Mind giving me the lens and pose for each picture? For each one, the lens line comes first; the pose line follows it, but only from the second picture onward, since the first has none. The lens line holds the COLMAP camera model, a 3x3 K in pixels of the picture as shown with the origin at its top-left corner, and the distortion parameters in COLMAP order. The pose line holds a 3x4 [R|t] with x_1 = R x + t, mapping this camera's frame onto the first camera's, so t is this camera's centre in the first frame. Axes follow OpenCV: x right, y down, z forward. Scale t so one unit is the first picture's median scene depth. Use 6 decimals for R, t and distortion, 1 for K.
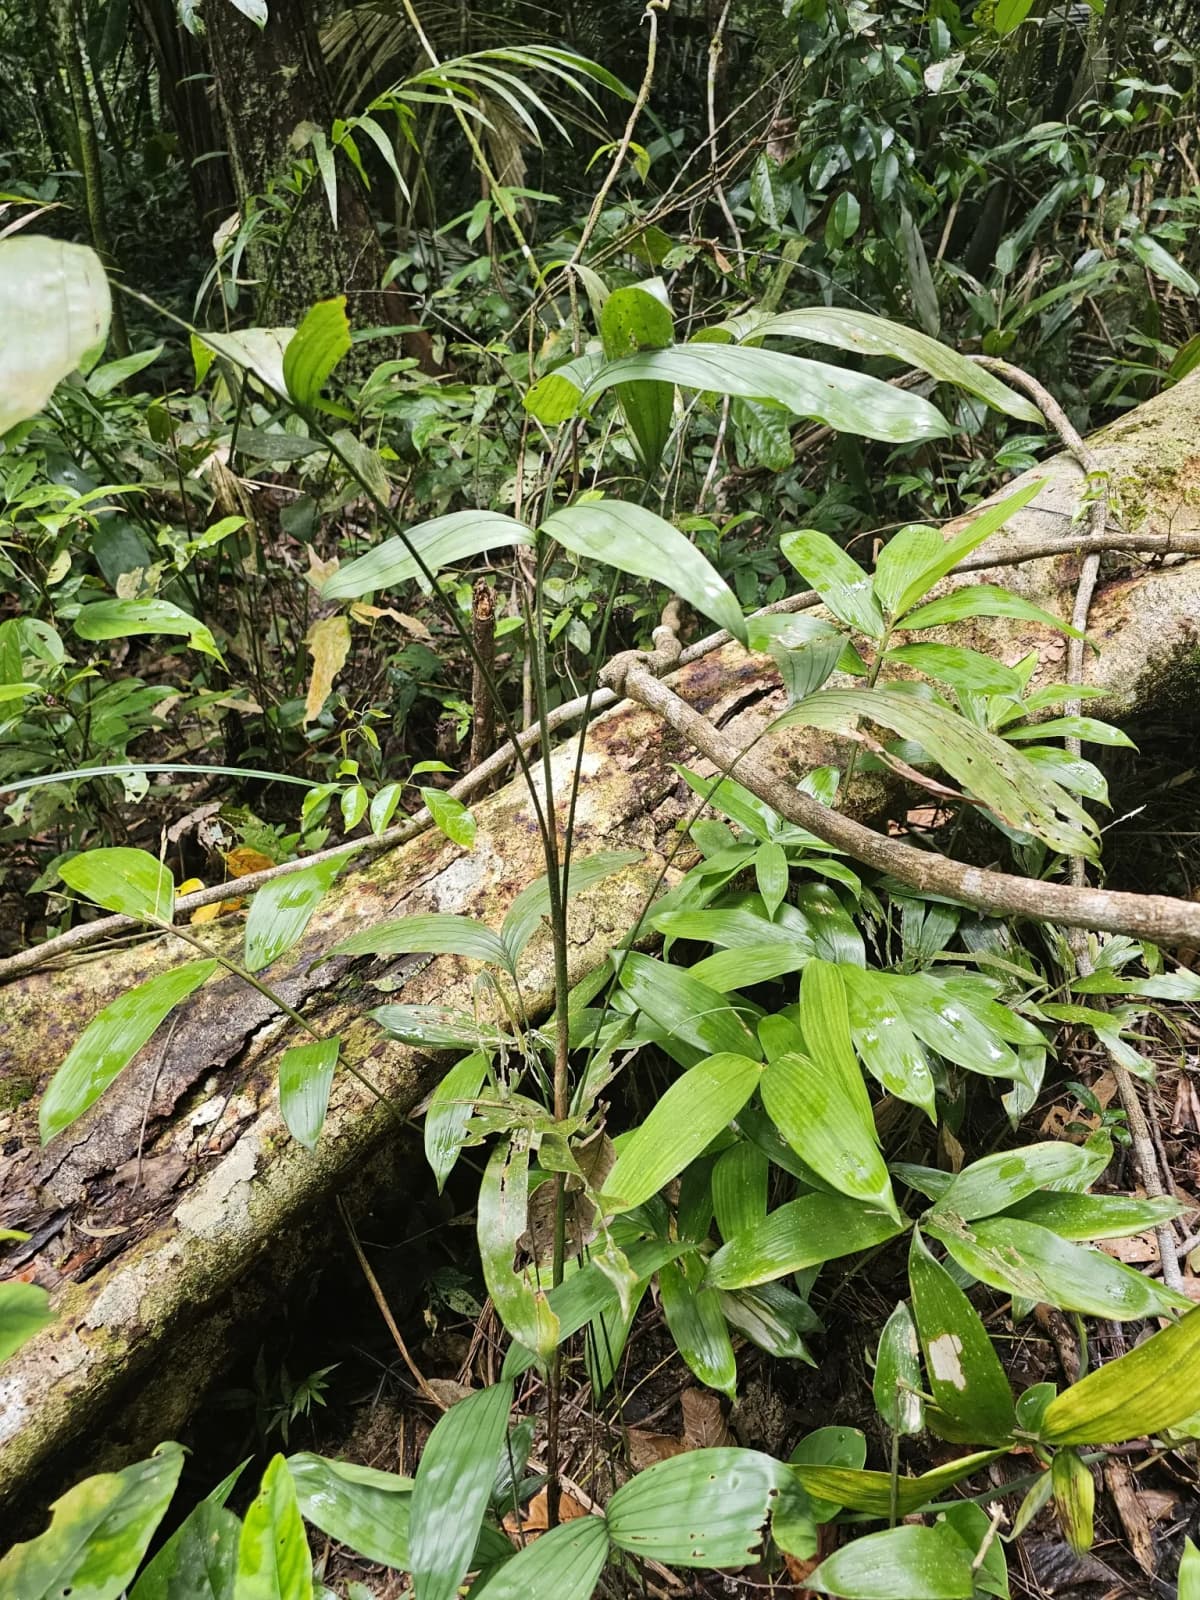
lens RADIAL K [[1116.2, 0, 595.2], [0, 1116.2, 805.5], [0, 0, 1]] dist [0.048900, -0.026815]
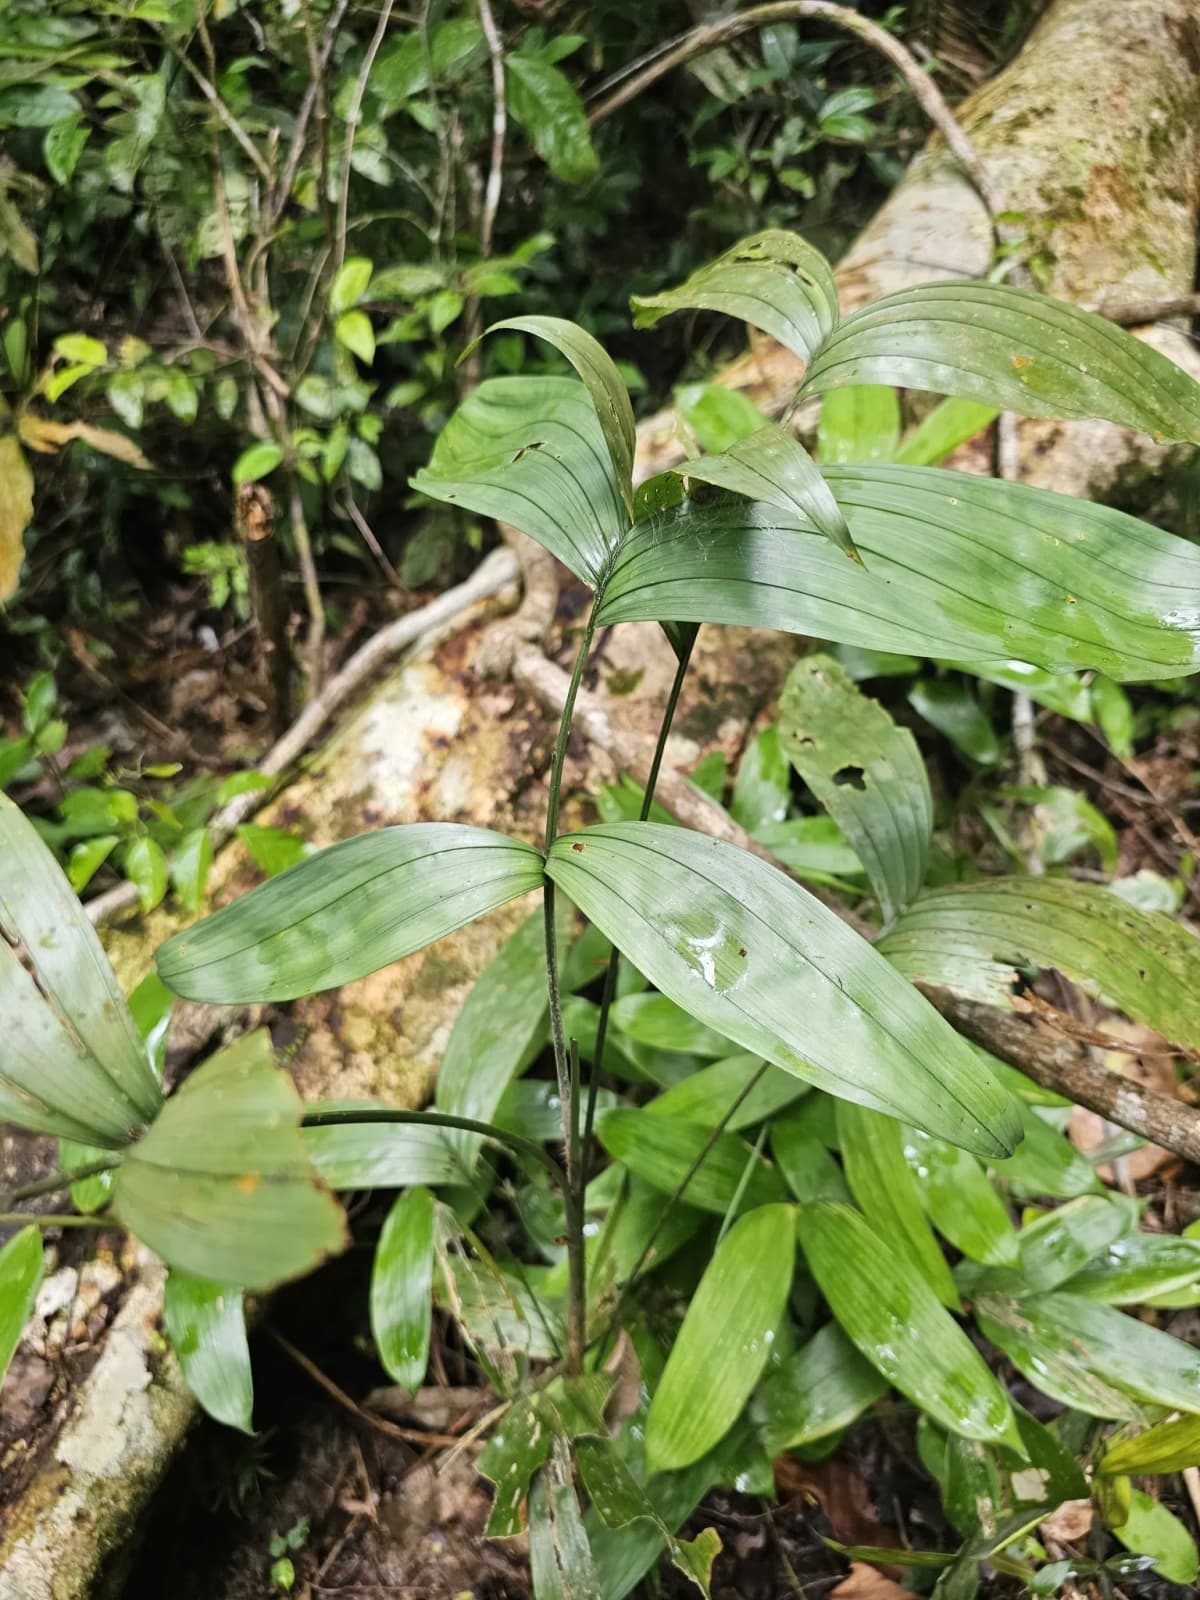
lens RADIAL K [[1129.1, 0, 597.4], [0, 1129.1, 787.8], [0, 0, 1]] dist [0.002634, -0.001294]
pose [[0.963583, -0.179672, 0.198054, -0.069763], [0.106306, 0.936982, 0.332811, -0.252309], [-0.245370, -0.299637, 0.921961, 0.269445]]
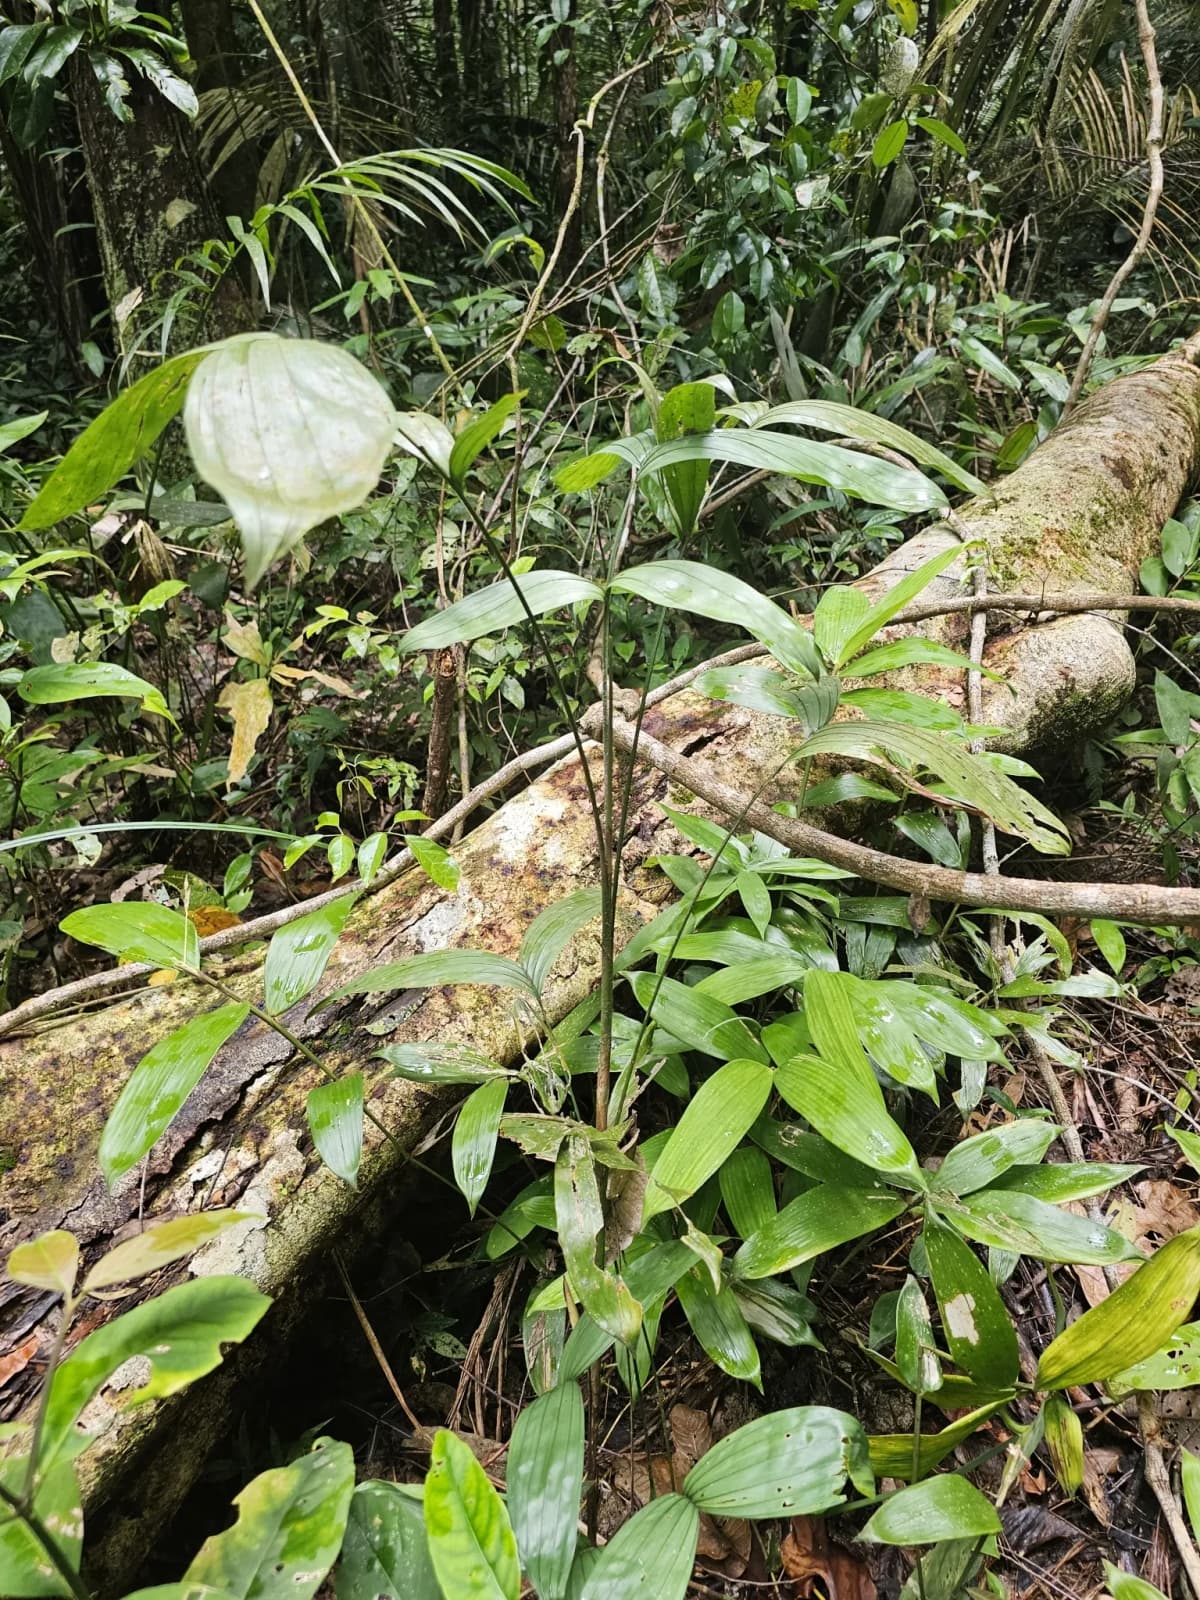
lens RADIAL K [[1121.8, 0, 600.0], [0, 1121.8, 800.0], [0, 0, 1]] dist [0.053898, -0.033868]
pose [[0.988249, -0.031610, 0.149546, -0.128199], [0.041027, 0.997336, -0.060309, 0.021064], [-0.147242, 0.065736, 0.986914, -0.060097]]
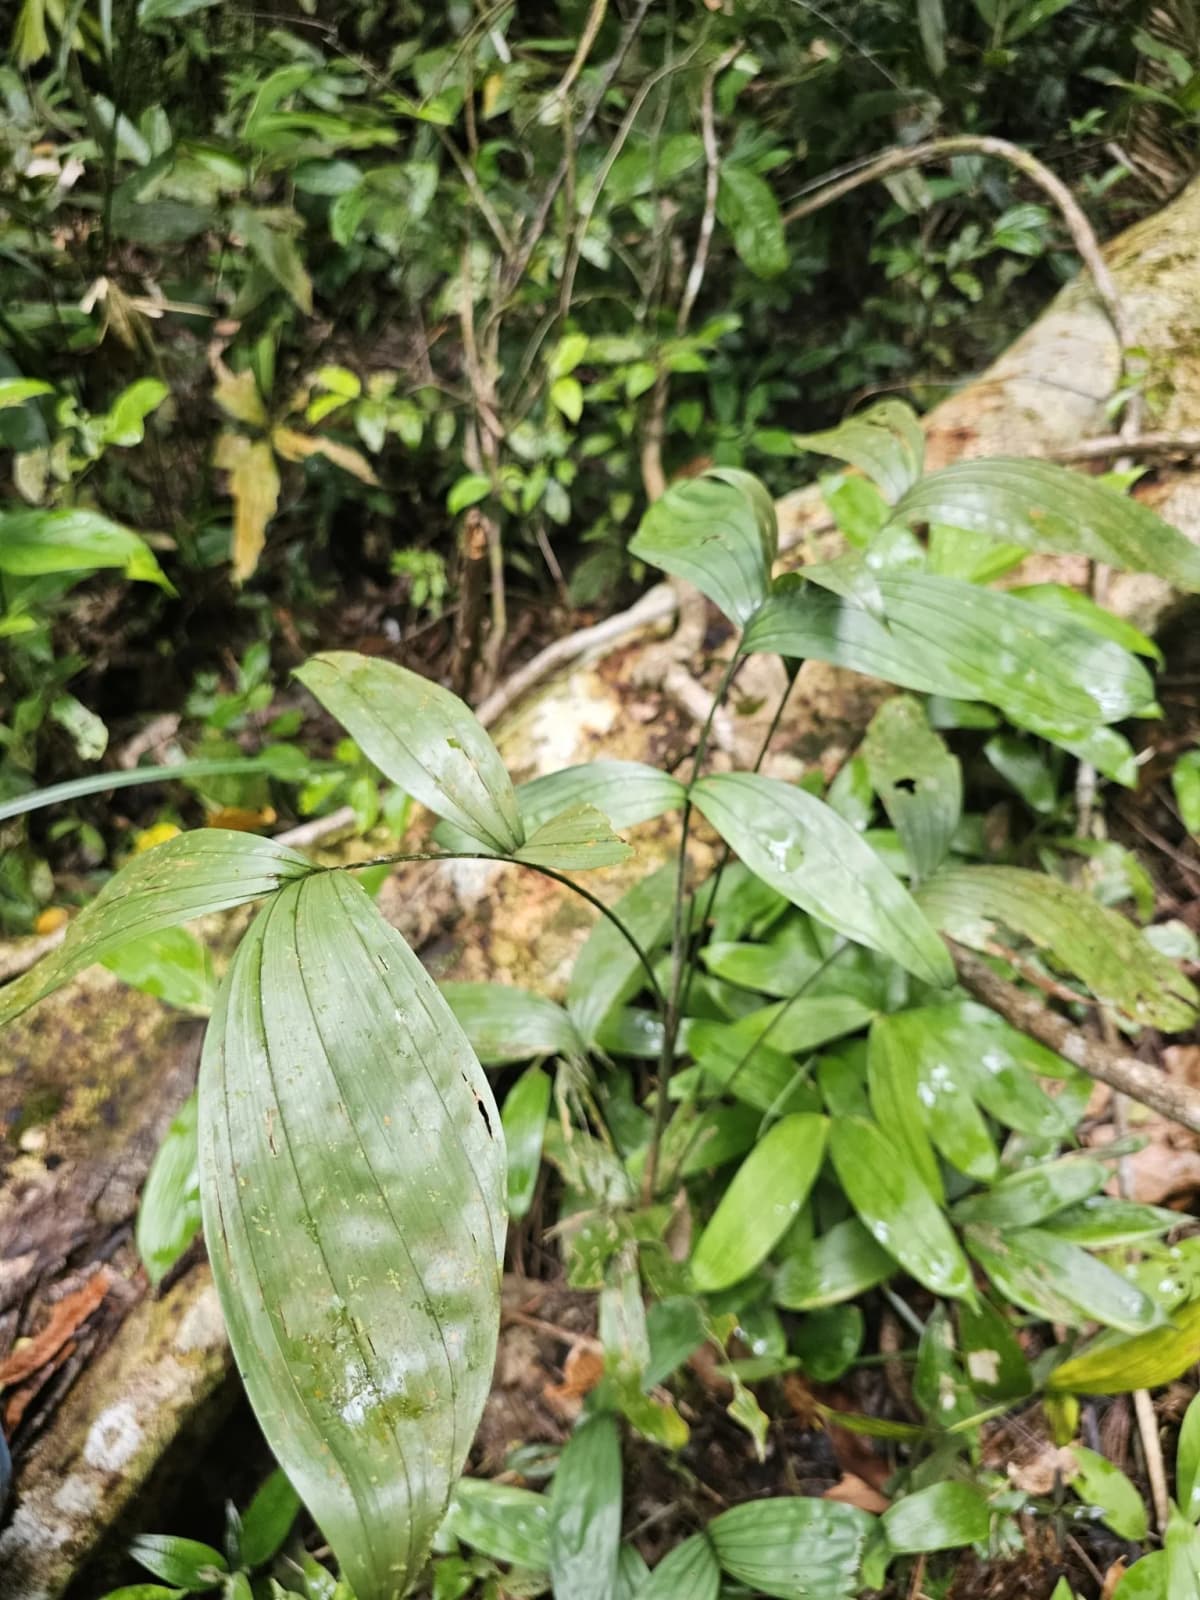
lens RADIAL K [[1143.5, 0, 600.0], [0, 1143.5, 800.0], [0, 0, 1]] dist [0.039158, -0.052277]
pose [[0.993111, -0.045186, 0.108119, -0.120499], [0.009401, 0.950412, 0.310850, -0.287292], [-0.116804, -0.307692, 0.944289, 0.074385]]
